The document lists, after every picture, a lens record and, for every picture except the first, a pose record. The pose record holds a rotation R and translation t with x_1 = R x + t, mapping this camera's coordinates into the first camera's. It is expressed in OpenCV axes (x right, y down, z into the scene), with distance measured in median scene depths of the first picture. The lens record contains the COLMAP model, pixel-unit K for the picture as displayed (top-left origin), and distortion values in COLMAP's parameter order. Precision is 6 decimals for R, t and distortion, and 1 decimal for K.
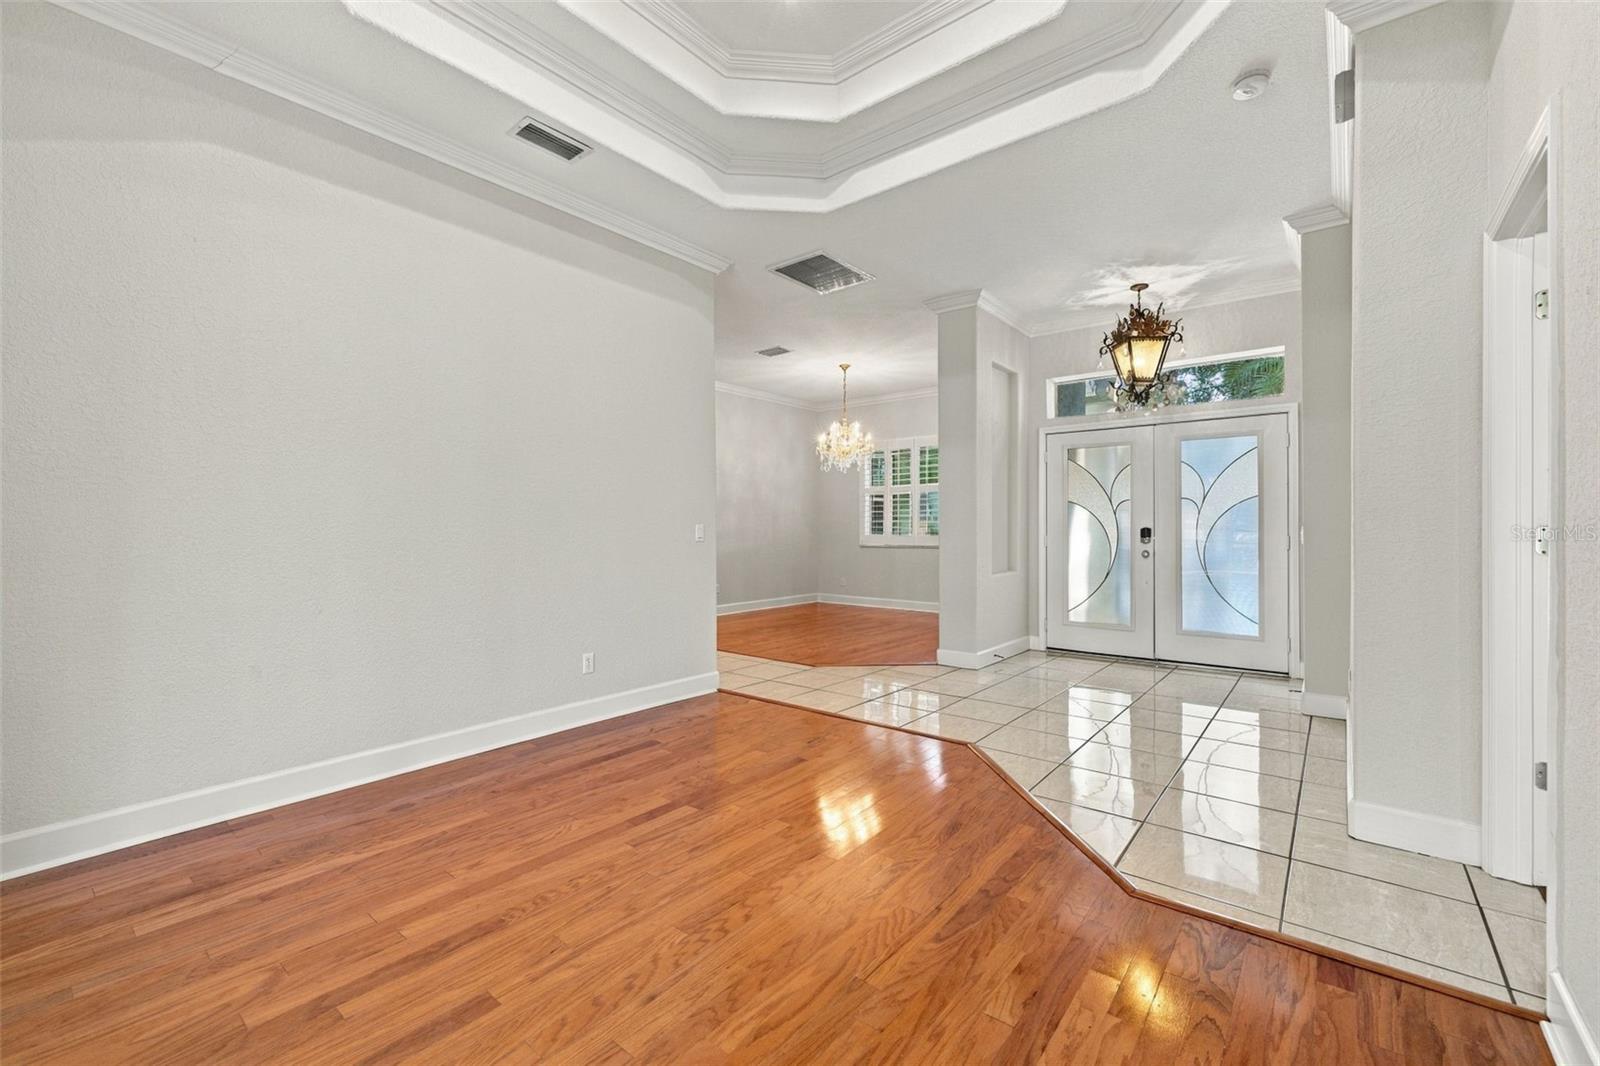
lens RADIAL K [[670.2, 0, 795.9], [0, 670.2, 528.6], [0, 0, 1]] dist [-0.004214, -0.000066]
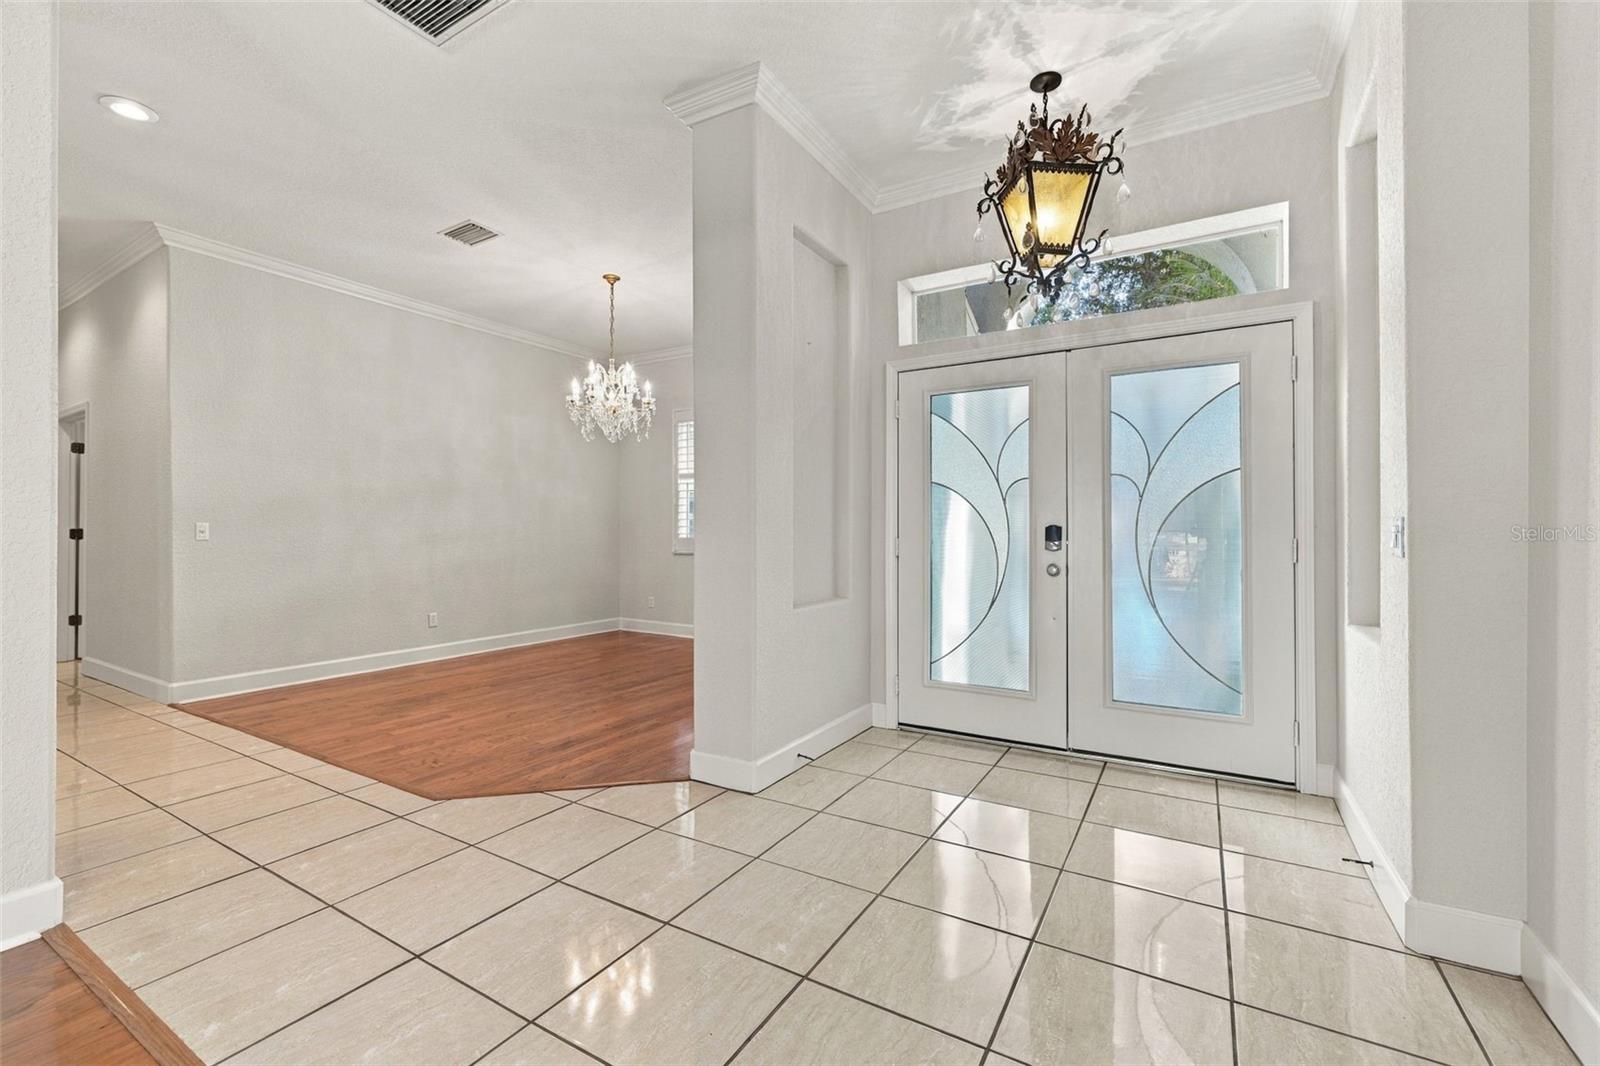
lens RADIAL K [[670.2, 0, 801.3], [0, 670.2, 527.7], [0, 0, 1]] dist [-0.004214, -0.000066]
pose [[0.990190, 0.000512, 0.139726, 0.229722], [-0.000114, 0.999996, -0.002859, 0.002613], [-0.139727, 0.002815, 0.990186, 0.467811]]
